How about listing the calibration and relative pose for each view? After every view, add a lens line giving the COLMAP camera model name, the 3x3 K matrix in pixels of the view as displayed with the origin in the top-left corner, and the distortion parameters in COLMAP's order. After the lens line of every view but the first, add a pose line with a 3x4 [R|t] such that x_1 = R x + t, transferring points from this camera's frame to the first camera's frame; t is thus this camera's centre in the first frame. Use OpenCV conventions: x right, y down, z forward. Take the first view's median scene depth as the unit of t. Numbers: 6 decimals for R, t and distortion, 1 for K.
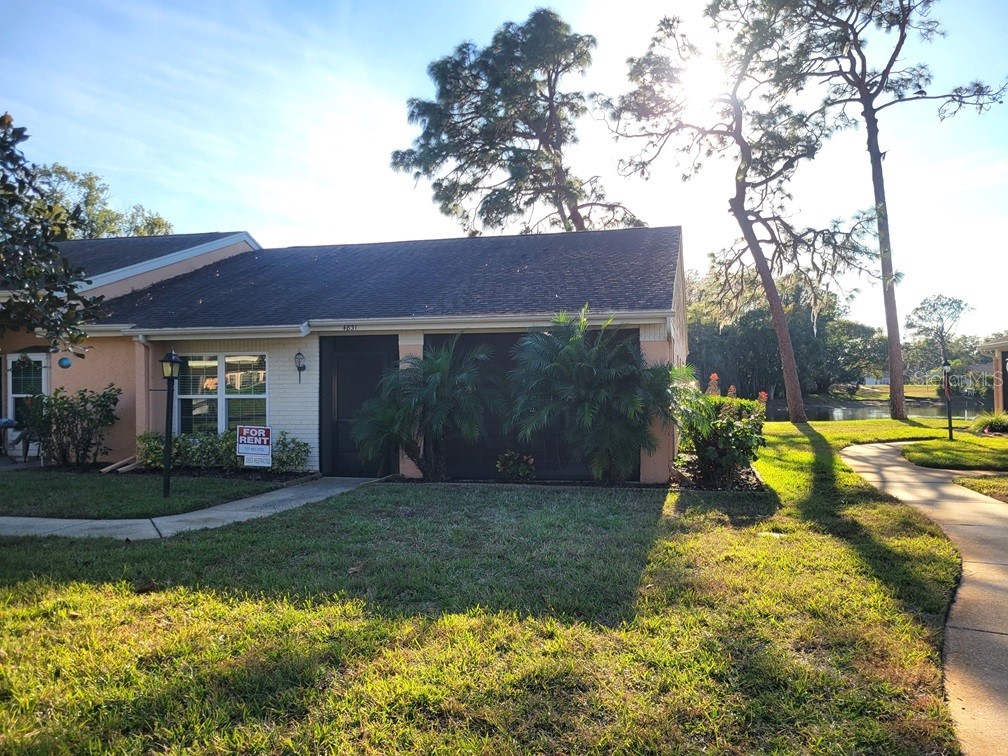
lens RADIAL K [[753.8, 0, 504.0], [0, 753.8, 378.0], [0, 0, 1]] dist [0.092619, -0.105952]
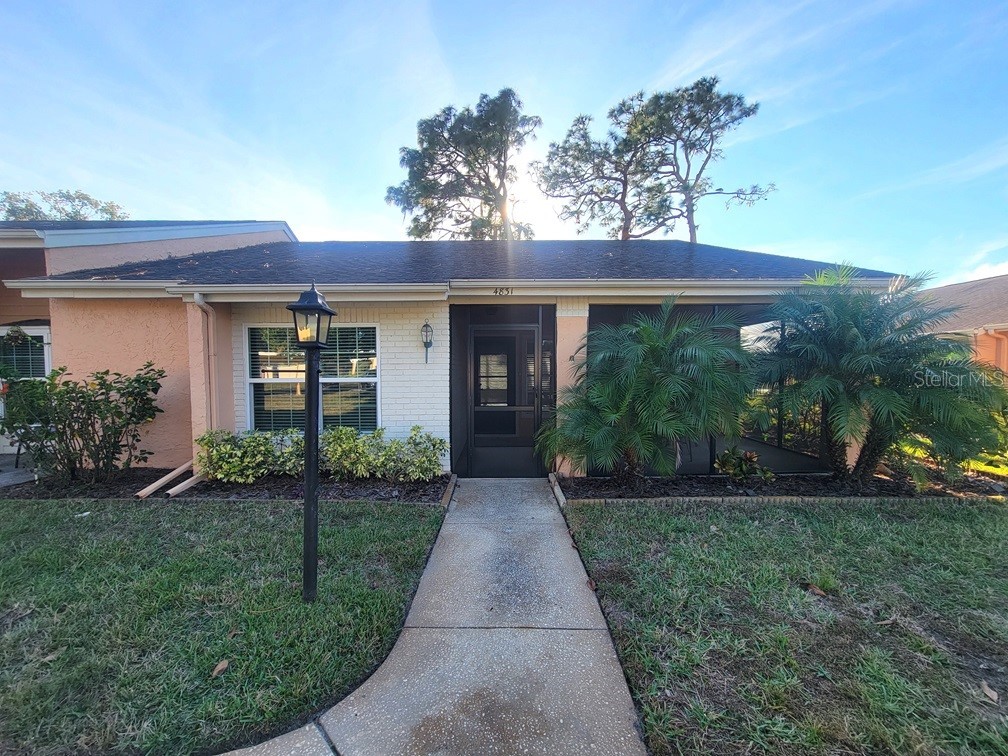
lens RADIAL K [[414.0, 0, 501.4], [0, 414.0, 382.1], [0, 0, 1]] dist [-0.000304, -0.000811]
pose [[0.967979, -0.008016, 0.250902, -0.245142], [-0.002384, 0.999151, 0.041122, 0.007097], [-0.251019, -0.040404, 0.967139, 0.457525]]
